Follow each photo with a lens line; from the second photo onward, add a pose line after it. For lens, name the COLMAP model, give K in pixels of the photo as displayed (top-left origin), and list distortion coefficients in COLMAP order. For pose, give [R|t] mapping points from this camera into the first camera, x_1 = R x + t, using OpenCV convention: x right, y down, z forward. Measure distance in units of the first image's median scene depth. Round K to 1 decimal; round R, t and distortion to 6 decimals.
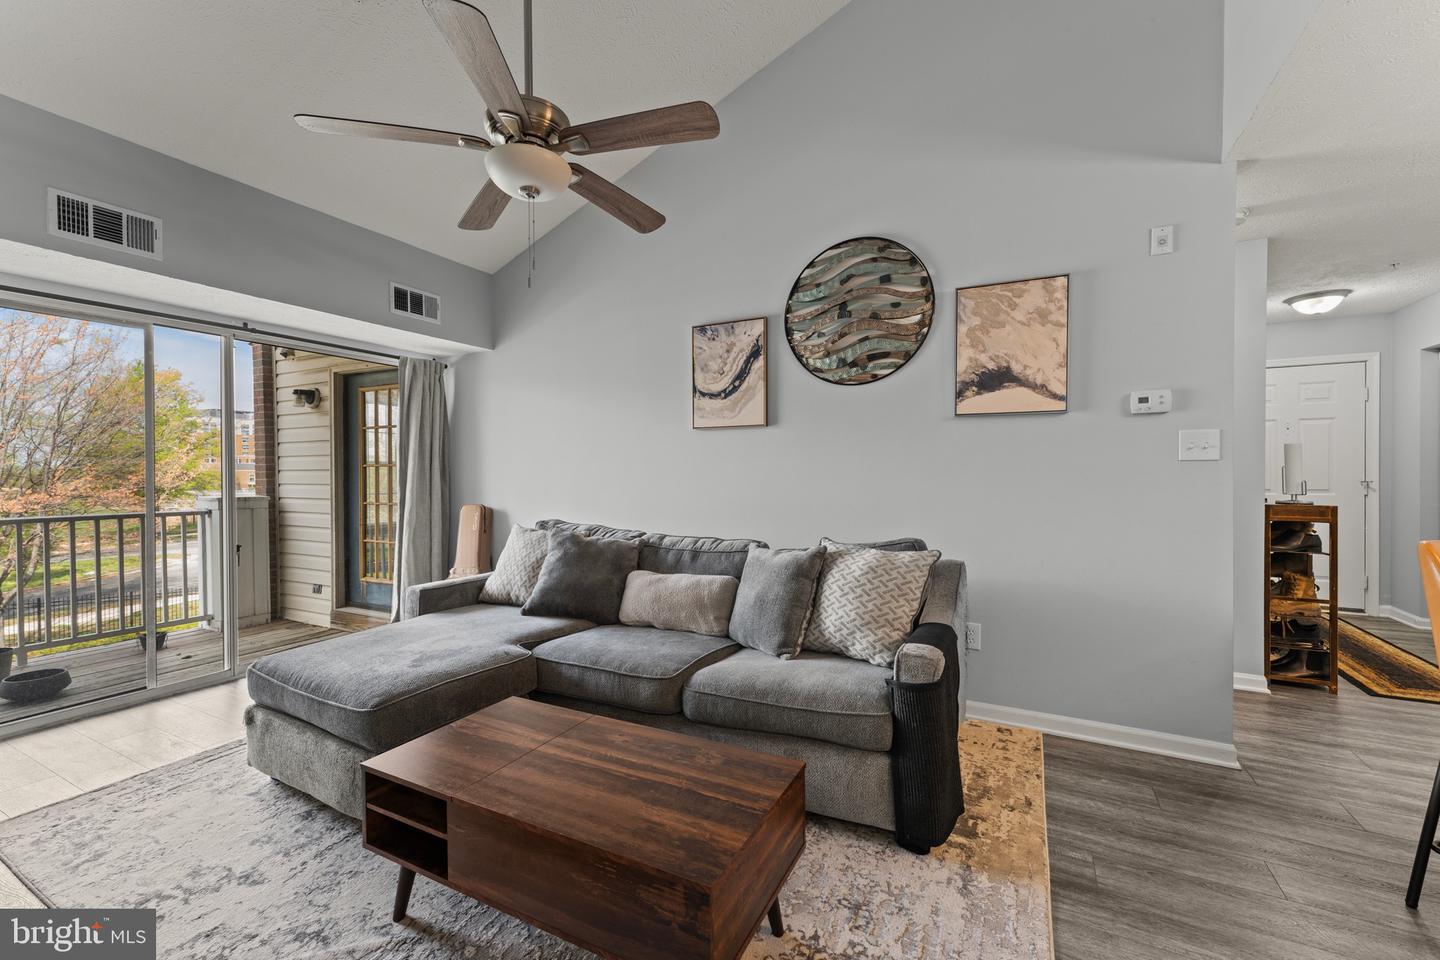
lens RADIAL K [[582.2, 0, 743.8], [0, 582.2, 475.3], [0, 0, 1]] dist [0.003436, 0.000371]
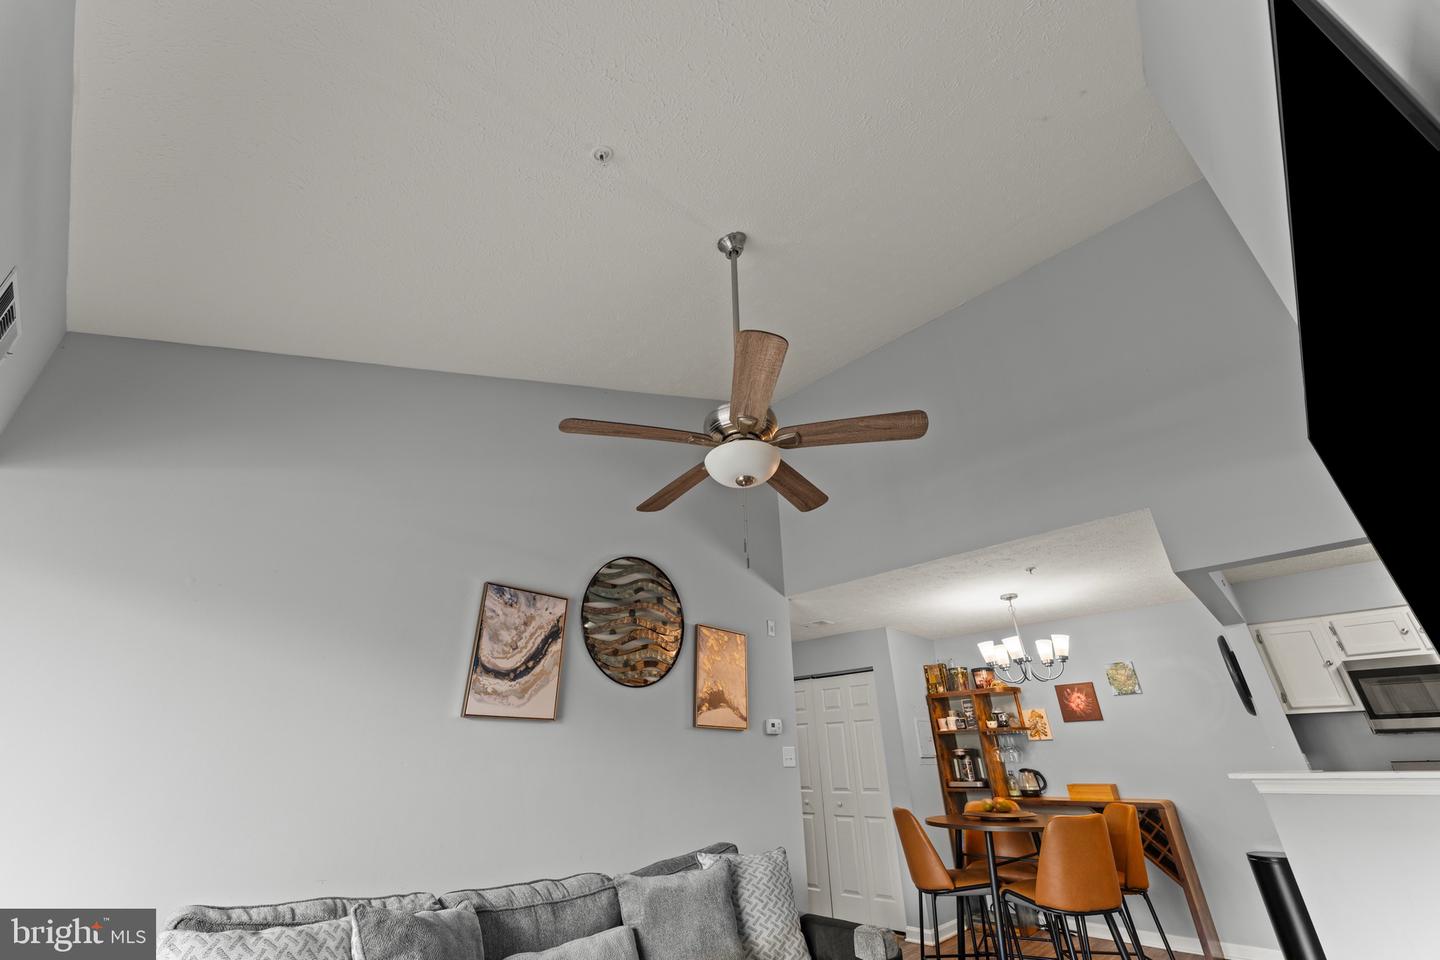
lens RADIAL K [[567.1, 0, 718.6], [0, 567.1, 485.2], [0, 0, 1]] dist [-0.000257, 0.000046]
pose [[0.311881, 0.424214, 0.850161, -0.764655], [0.013824, 0.892671, -0.450497, -0.013131], [-0.950021, 0.152254, 0.272543, 0.478166]]
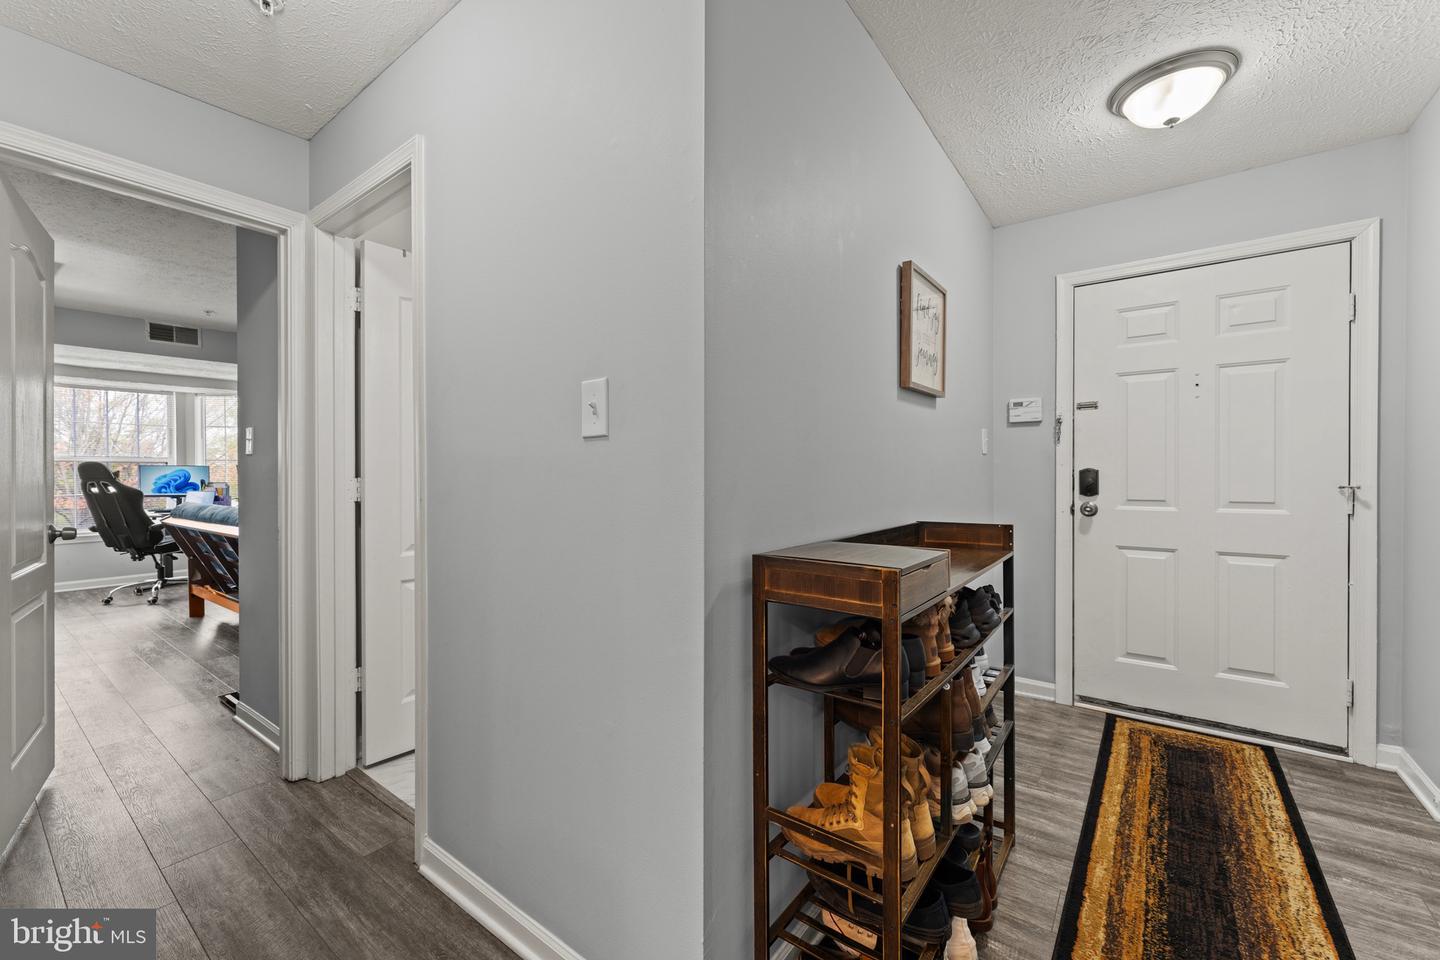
lens RADIAL K [[582.2, 0, 743.8], [0, 582.2, 475.3], [0, 0, 1]] dist [0.003436, 0.000371]
pose [[0.987338, 0.002682, -0.158606, 0.957180], [-0.001864, 0.999984, 0.005309, -0.001261], [0.158617, -0.004946, 0.987328, 0.653326]]
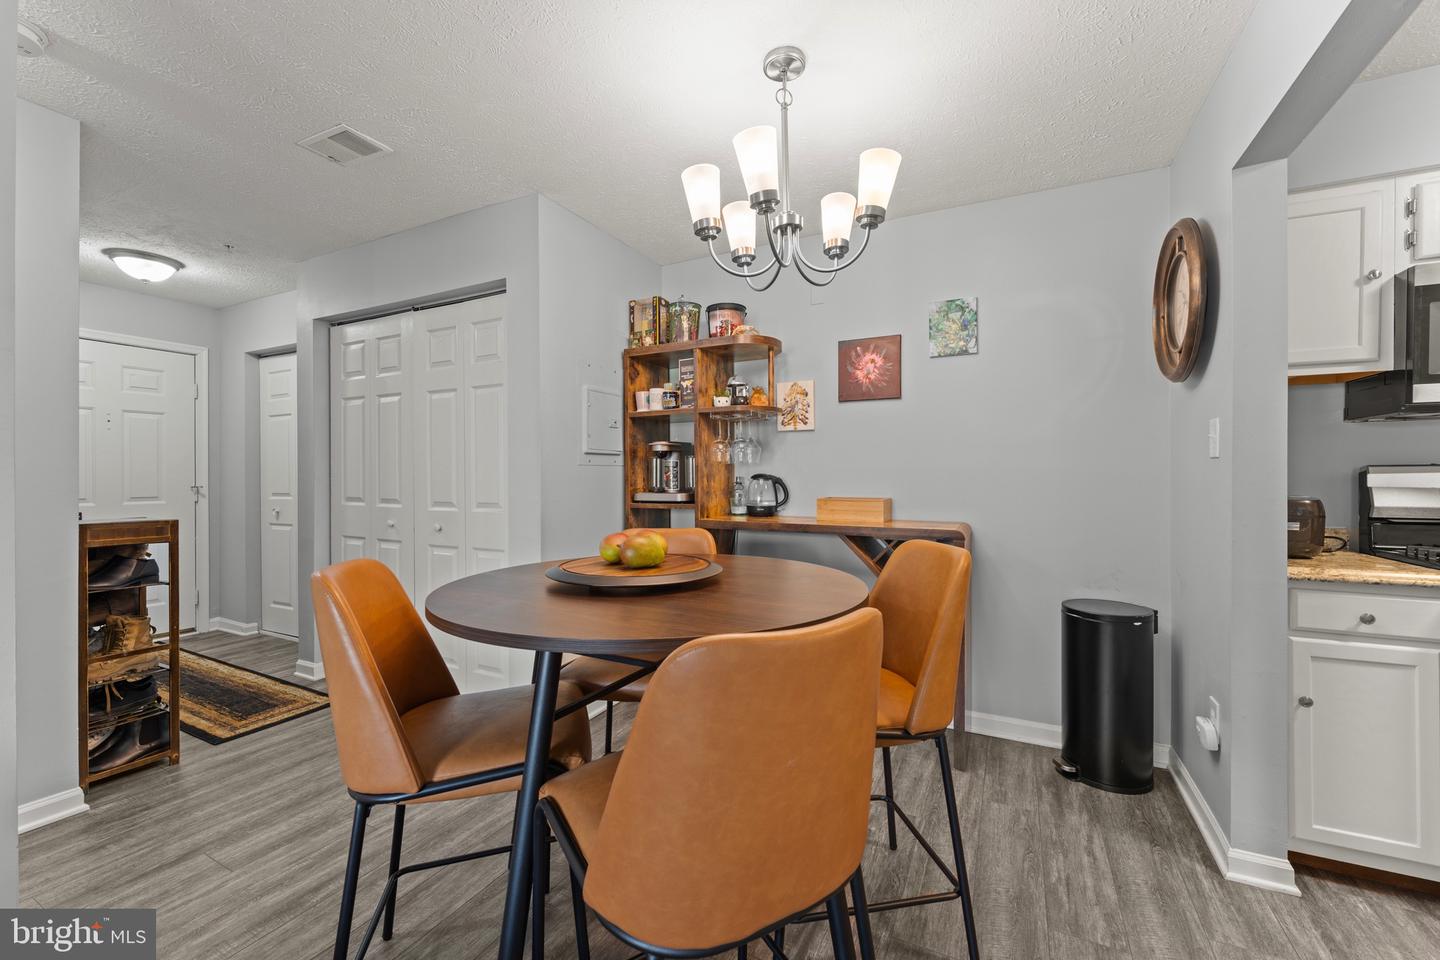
lens RADIAL K [[597.6, 0, 699.4], [0, 597.6, 479.8], [0, 0, 1]] dist [-0.002109, -0.000394]
pose [[0.035880, -0.002298, 0.999353, 0.243754], [0.002686, 0.999994, 0.002203, -0.000360], [-0.999353, 0.002605, 0.035886, 0.273619]]
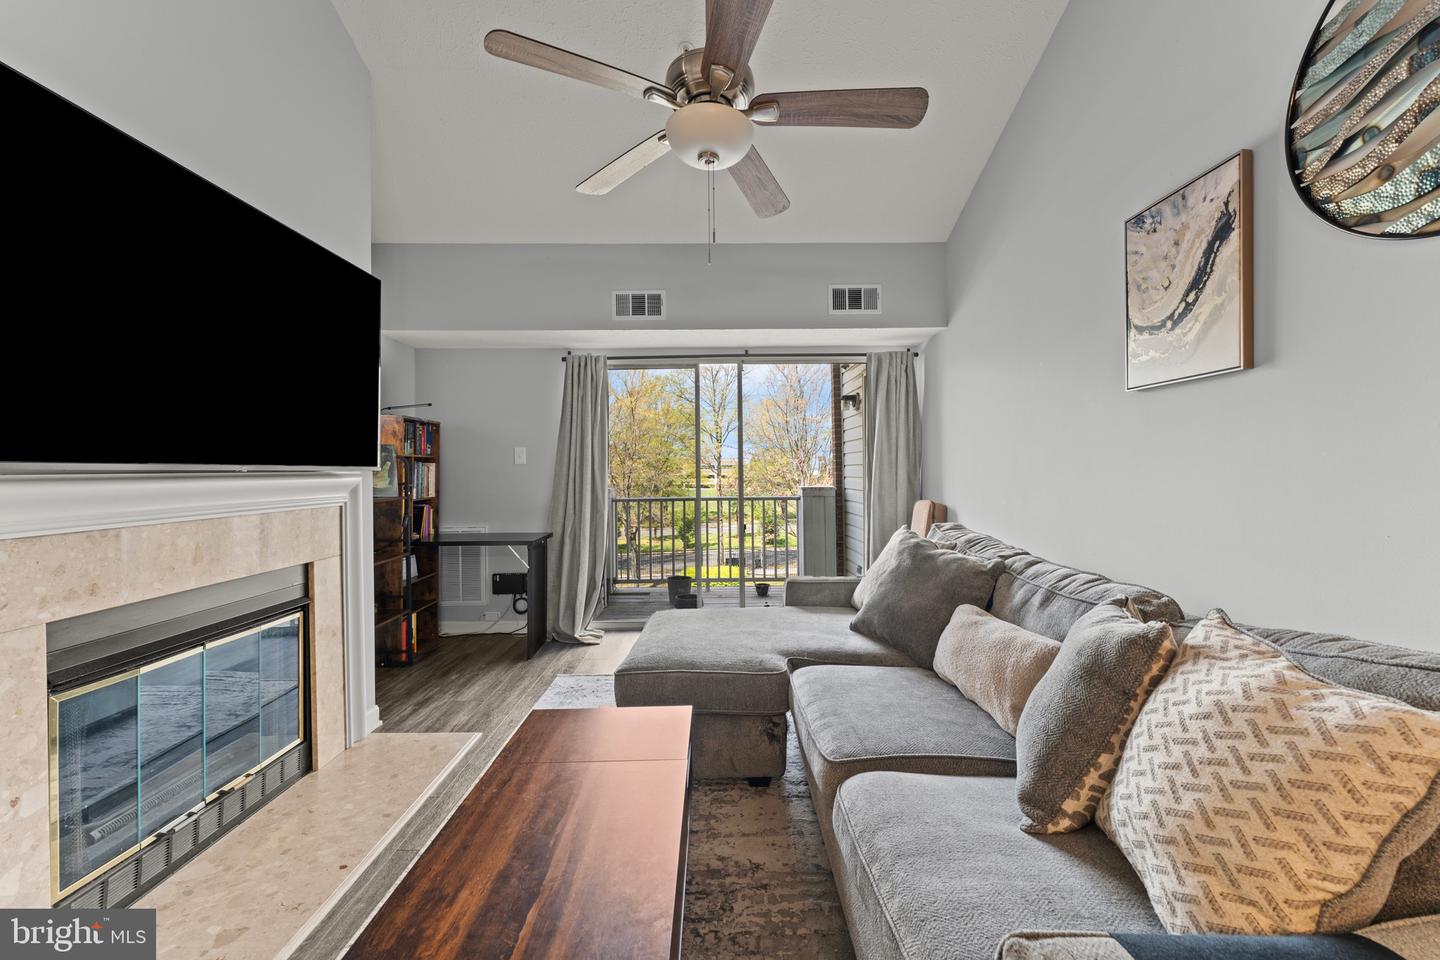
lens RADIAL K [[604.0, 0, 732.4], [0, 604.0, 471.0], [0, 0, 1]] dist [-0.000785, 0.000039]
pose [[0.452813, -0.001704, -0.891604, 0.301030], [0.005876, 0.999982, 0.001073, 0.000250], [0.891586, -0.005725, 0.452815, 0.373096]]
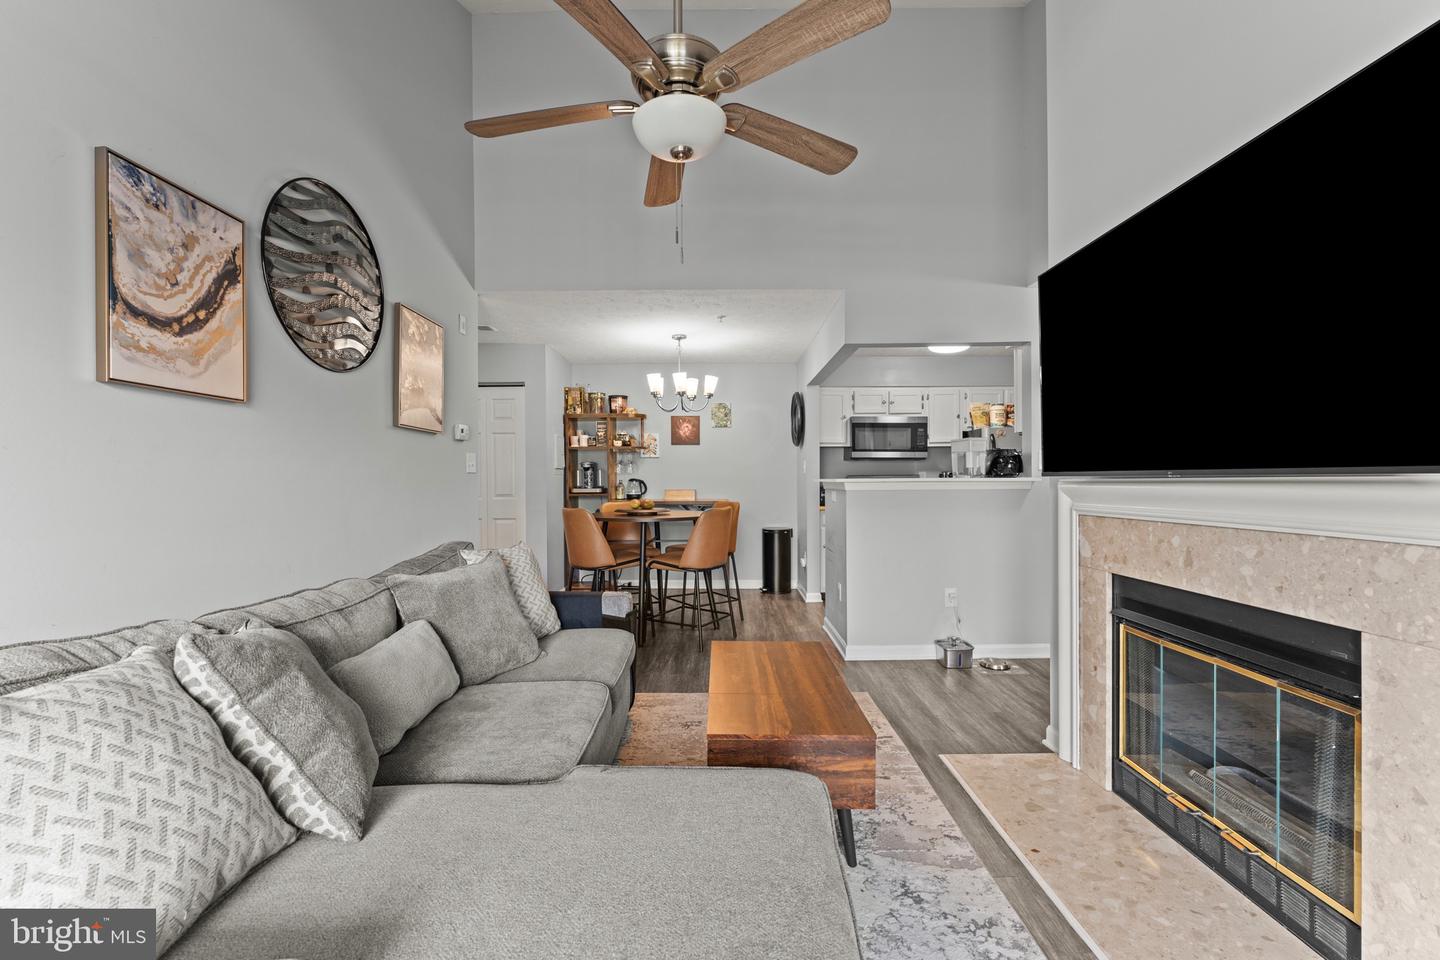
lens RADIAL K [[595.0, 0, 720.0], [0, 595.0, 480.0], [0, 0, 1]] dist [0.000355, 0.000229]
pose [[-0.425497, 0.002958, 0.904955, -0.730318], [0.006972, 0.999976, 0.000010, -0.001443], [-0.904933, 0.006313, -0.425508, 0.818294]]
